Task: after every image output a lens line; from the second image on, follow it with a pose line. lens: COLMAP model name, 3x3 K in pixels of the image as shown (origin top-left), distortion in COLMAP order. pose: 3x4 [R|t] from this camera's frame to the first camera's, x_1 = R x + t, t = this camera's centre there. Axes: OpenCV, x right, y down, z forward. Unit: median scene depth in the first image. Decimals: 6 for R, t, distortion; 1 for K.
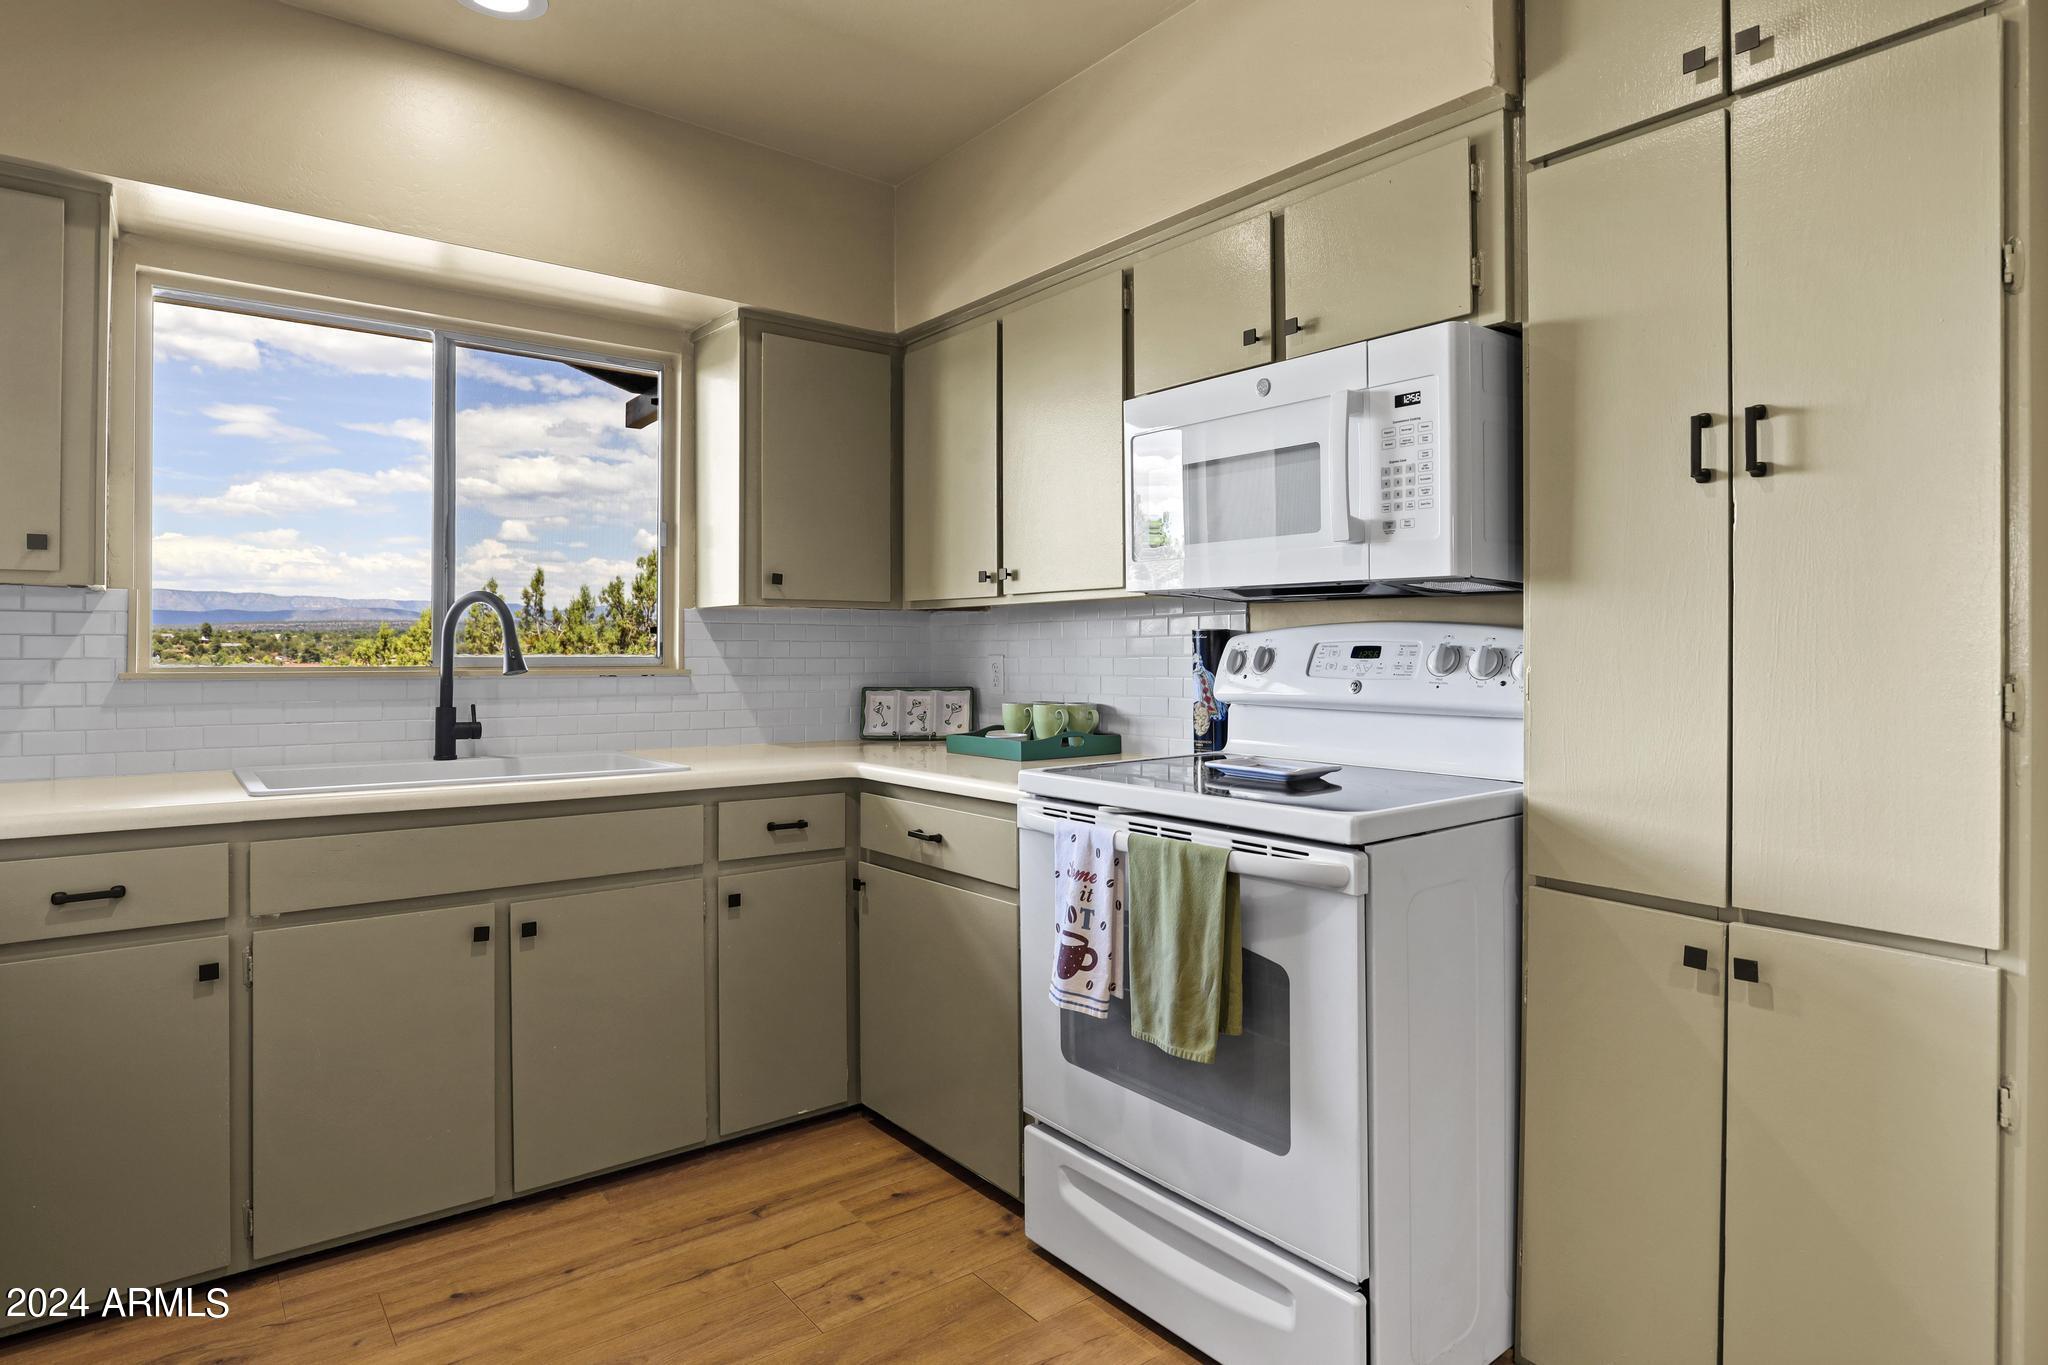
lens RADIAL K [[1118.5, 0, 1020.0], [0, 1118.5, 648.5], [0, 0, 1]] dist [-0.018806, 0.001874]
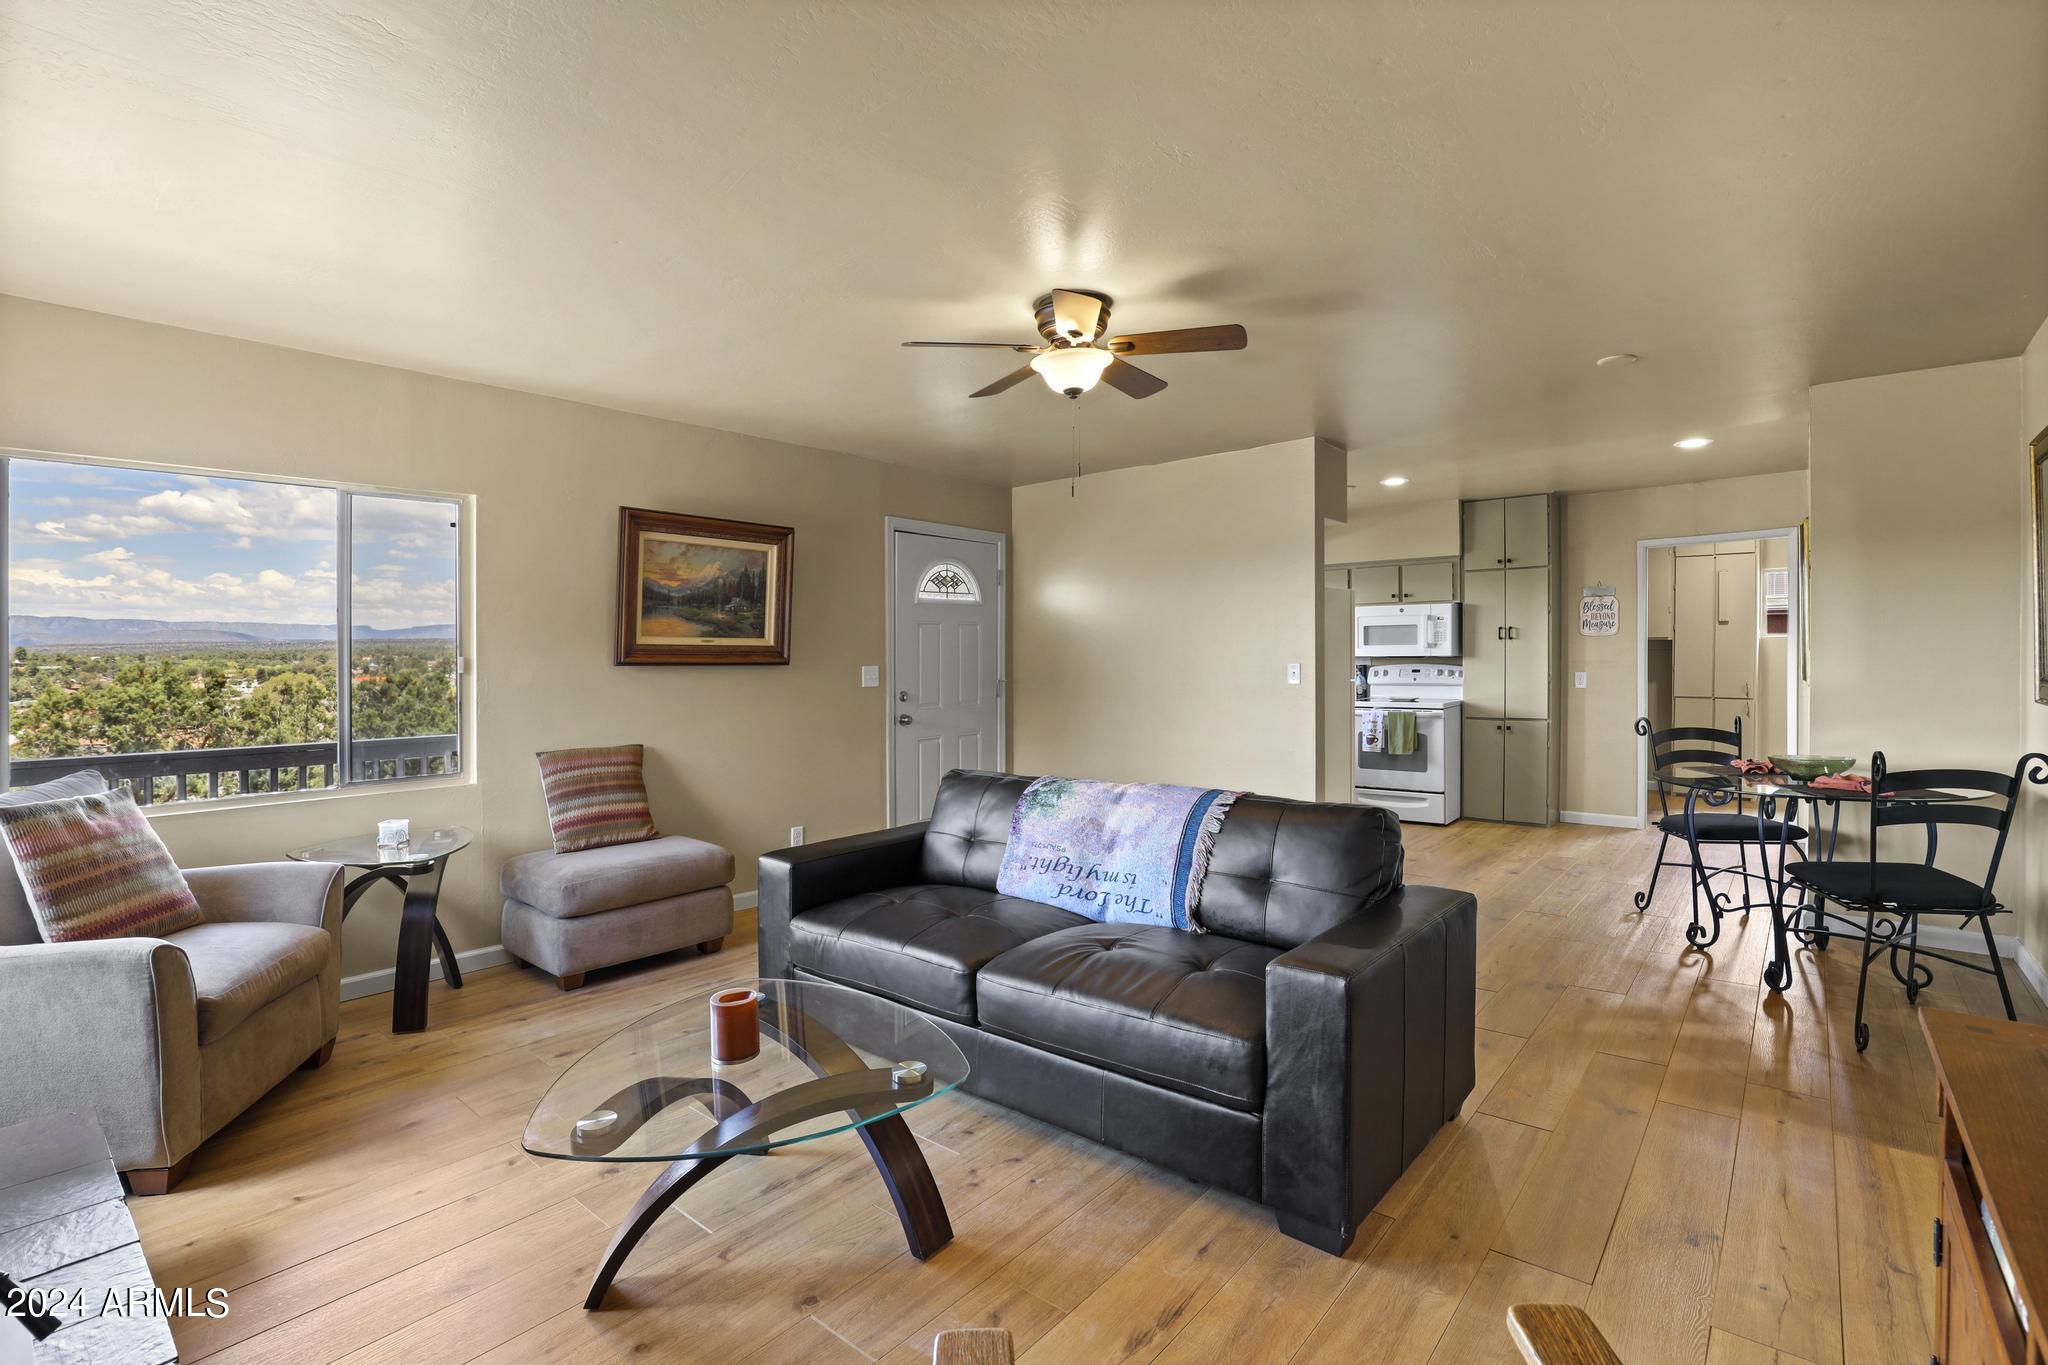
lens RADIAL K [[952.4, 0, 1024.9], [0, 952.4, 648.4], [0, 0, 1]] dist [-0.031199, 0.001029]
pose [[0.980299, -0.013324, 0.197070, -1.742428], [0.015245, 0.999850, -0.008236, -0.070694], [-0.196931, 0.011078, 0.980355, -2.082367]]
